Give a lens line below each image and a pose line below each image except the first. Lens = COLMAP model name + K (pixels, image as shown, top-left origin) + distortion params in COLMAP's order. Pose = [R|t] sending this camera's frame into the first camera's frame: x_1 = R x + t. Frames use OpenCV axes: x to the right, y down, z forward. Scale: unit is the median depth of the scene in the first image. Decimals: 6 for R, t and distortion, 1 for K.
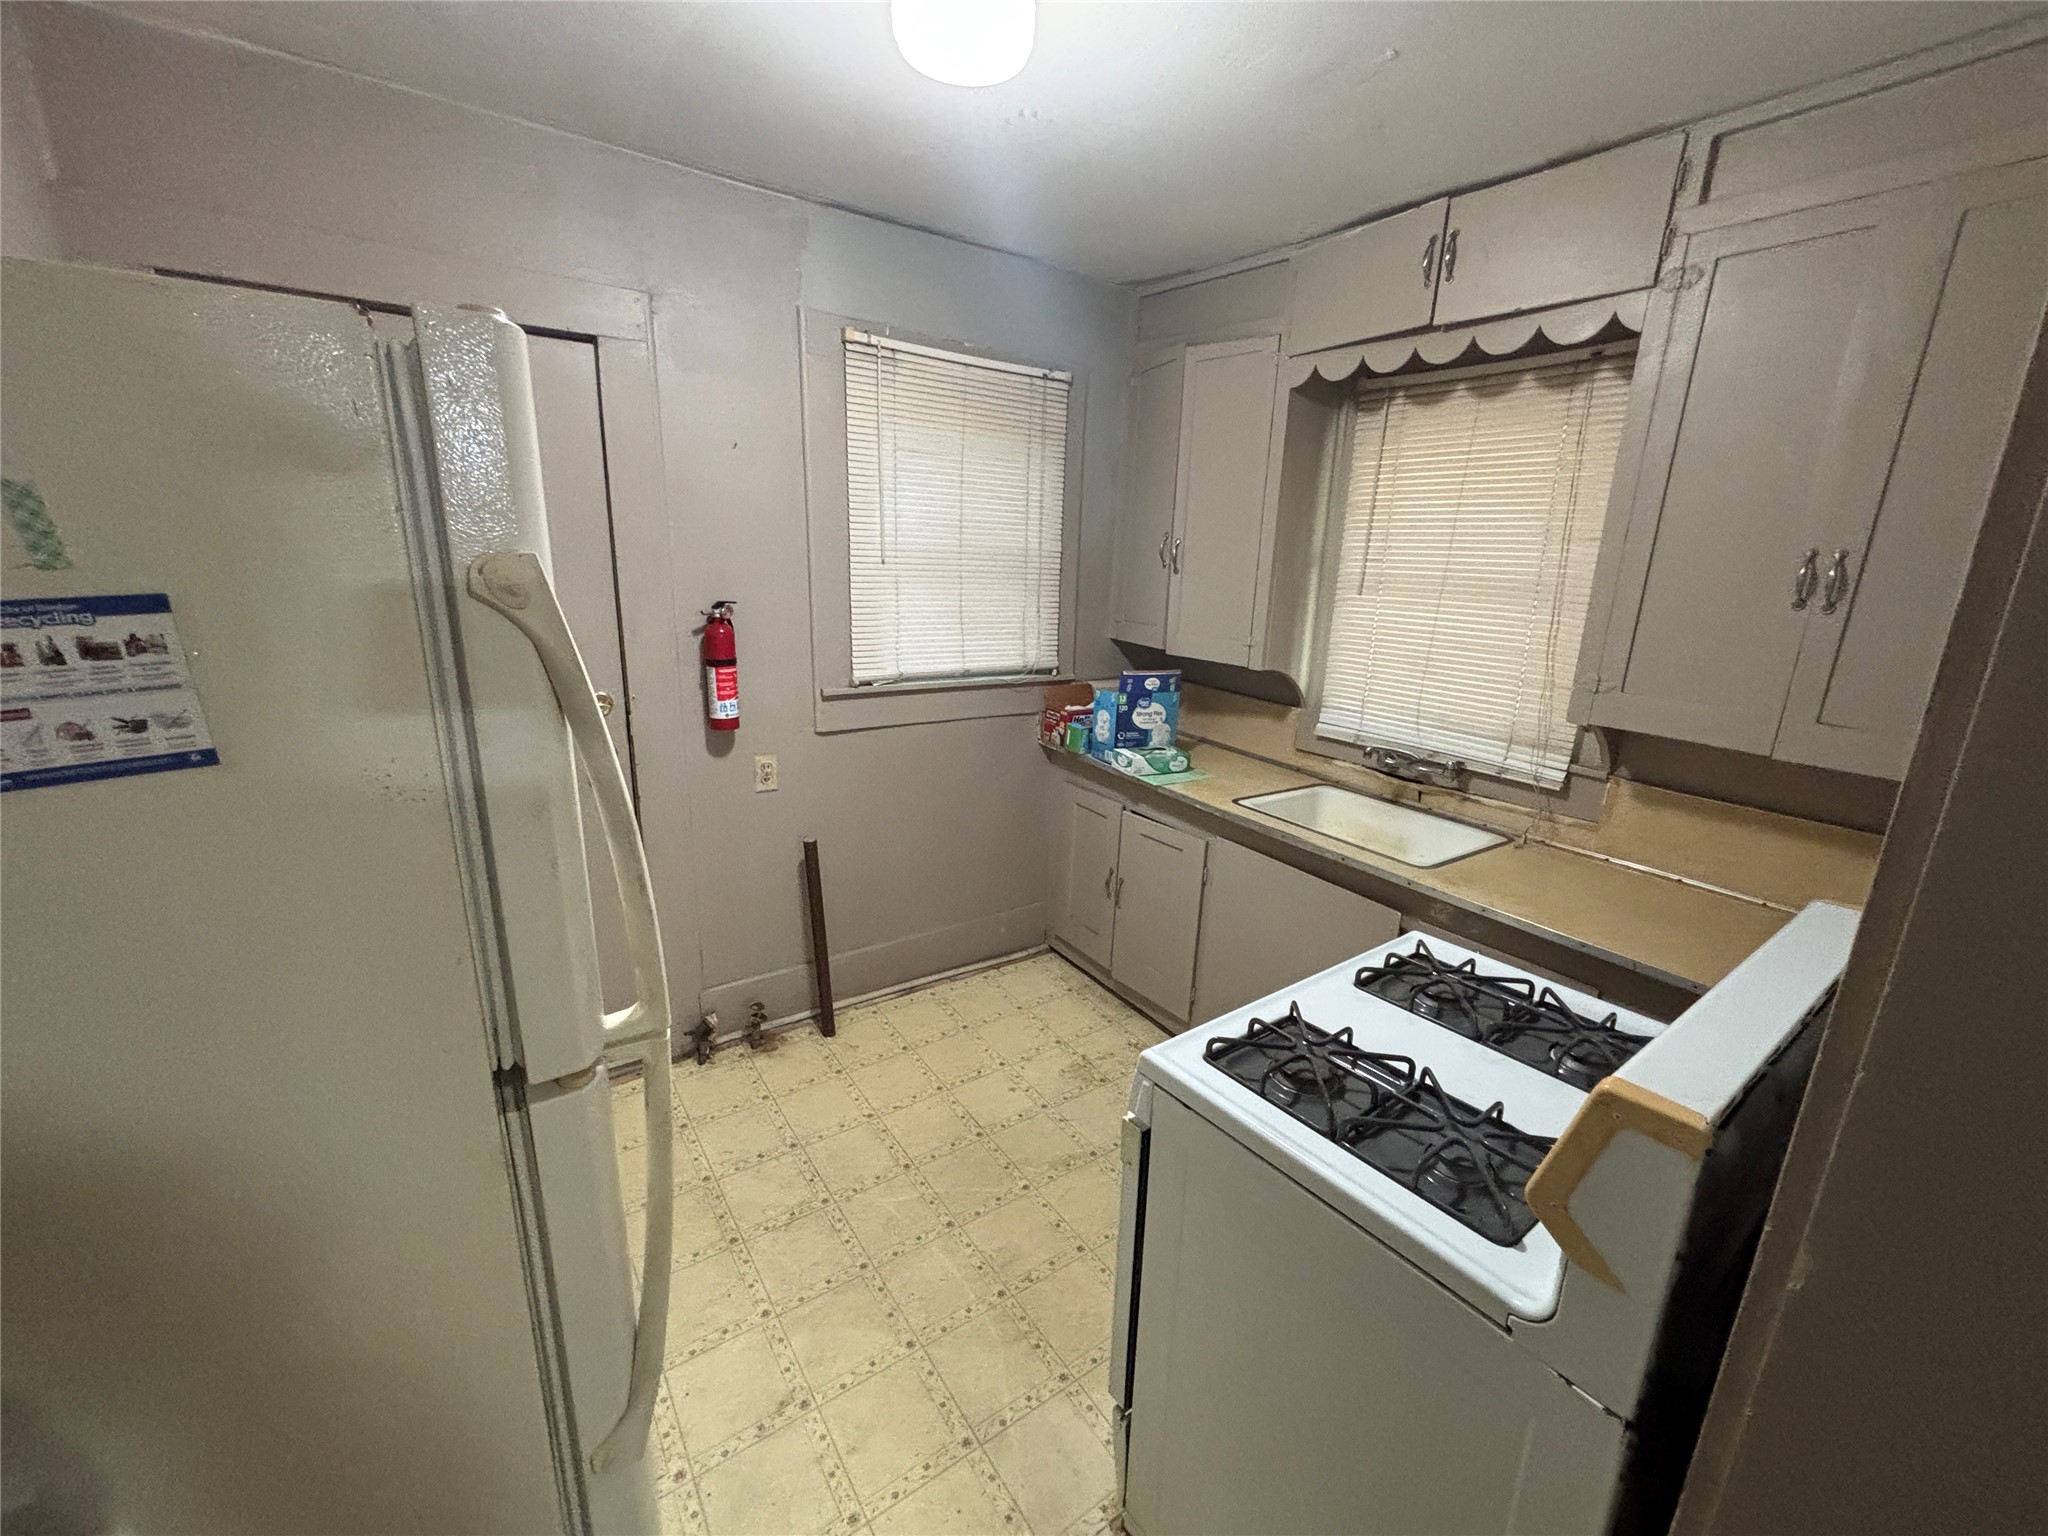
lens RADIAL K [[828.3, 0, 1028.5], [0, 828.3, 769.1], [0, 0, 1]] dist [0.001980, 0.000584]
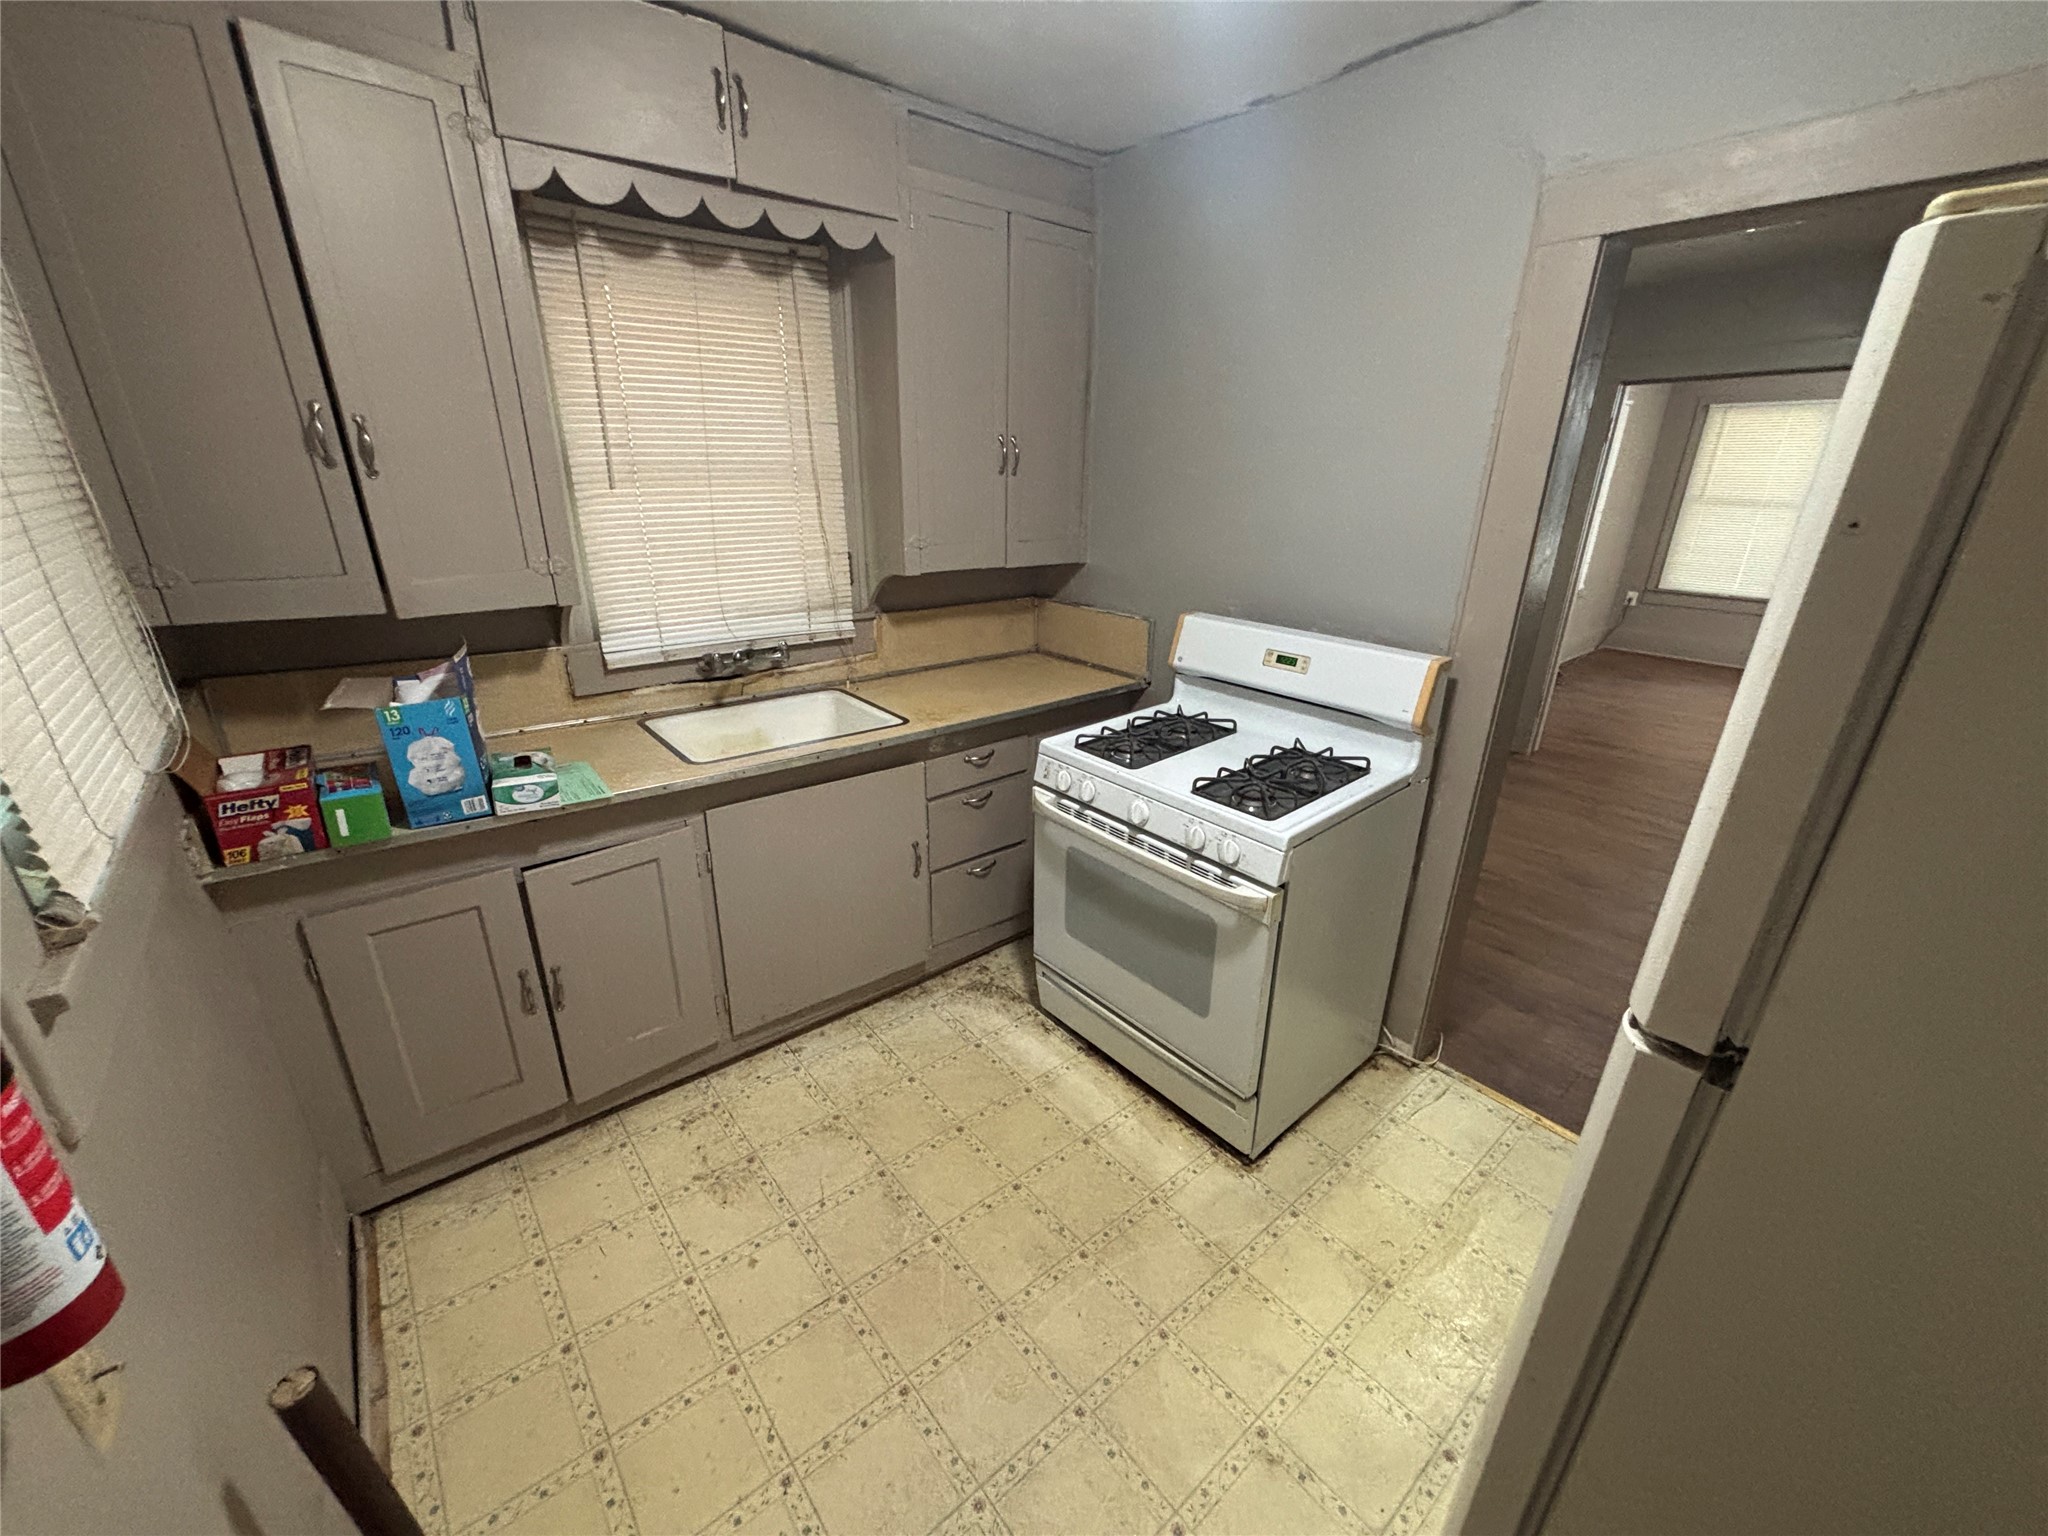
lens RADIAL K [[828.3, 0, 1023.4], [0, 828.3, 769.7], [0, 0, 1]] dist [0.001980, 0.000584]
pose [[-0.076948, -0.391619, 0.916904, -0.563633], [0.237080, 0.886067, 0.398344, -0.219636], [-0.968438, 0.248032, 0.024664, 0.736075]]
